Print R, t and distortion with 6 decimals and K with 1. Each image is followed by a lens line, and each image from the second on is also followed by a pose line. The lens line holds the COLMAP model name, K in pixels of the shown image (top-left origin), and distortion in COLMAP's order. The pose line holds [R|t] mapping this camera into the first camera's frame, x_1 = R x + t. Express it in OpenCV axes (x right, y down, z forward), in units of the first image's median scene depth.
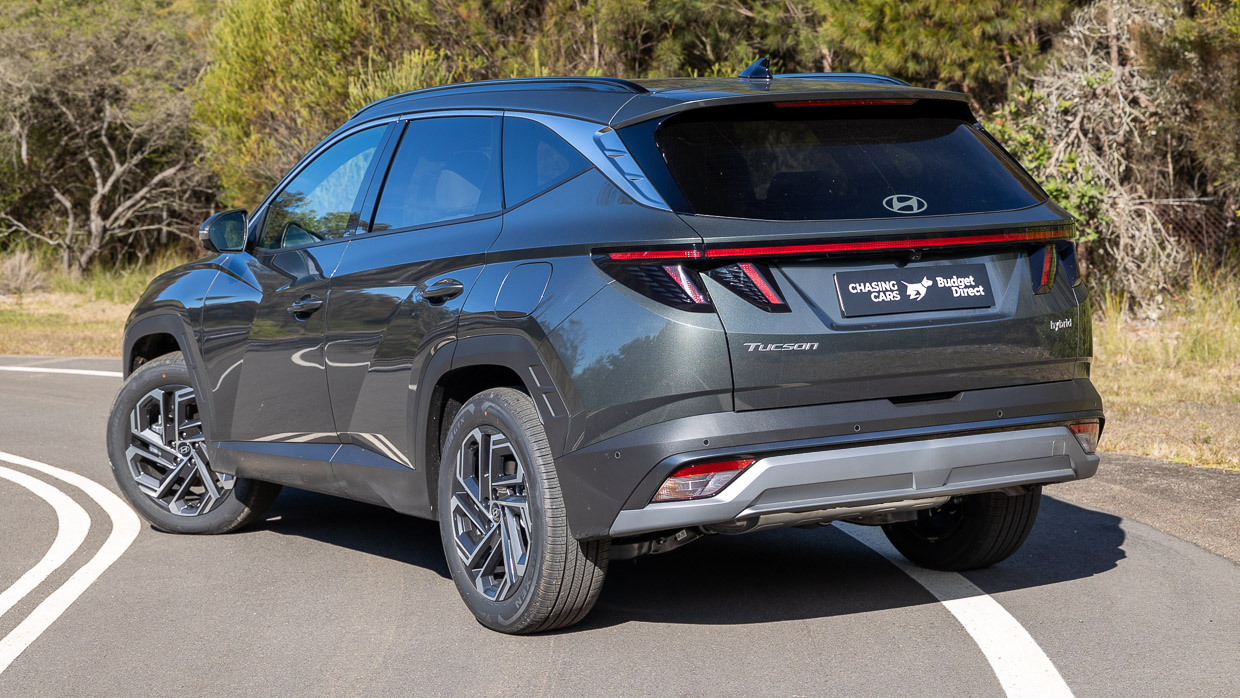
lens RADIAL K [[2629.2, 0, 620.3], [0, 2629.2, 349.2], [0, 0, 1]] dist [-0.201338, 0.000000]
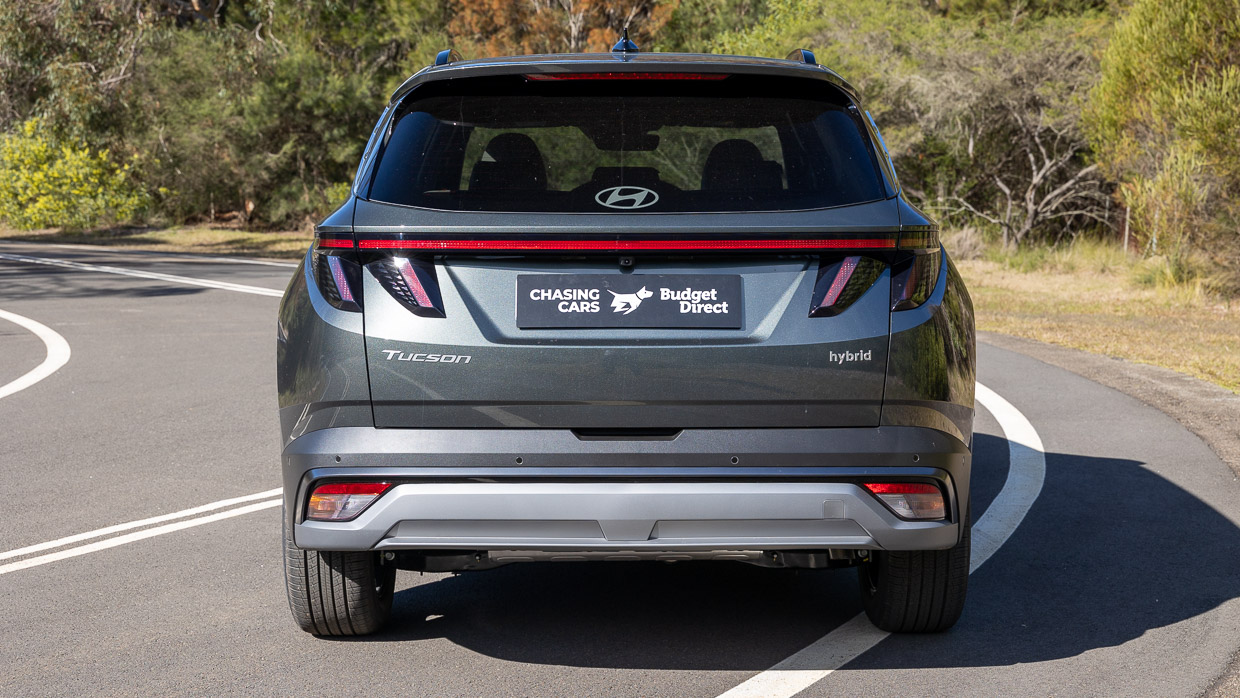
lens RADIAL K [[1930.4, 0, 616.9], [0, 1930.4, 348.2], [0, 0, 1]] dist [0.138230, 0.000000]
pose [[0.872596, 0.077957, -0.482181, 0.404241], [-0.066229, 0.996948, 0.041329, -0.032792], [0.483931, -0.004130, 0.875096, 0.460693]]
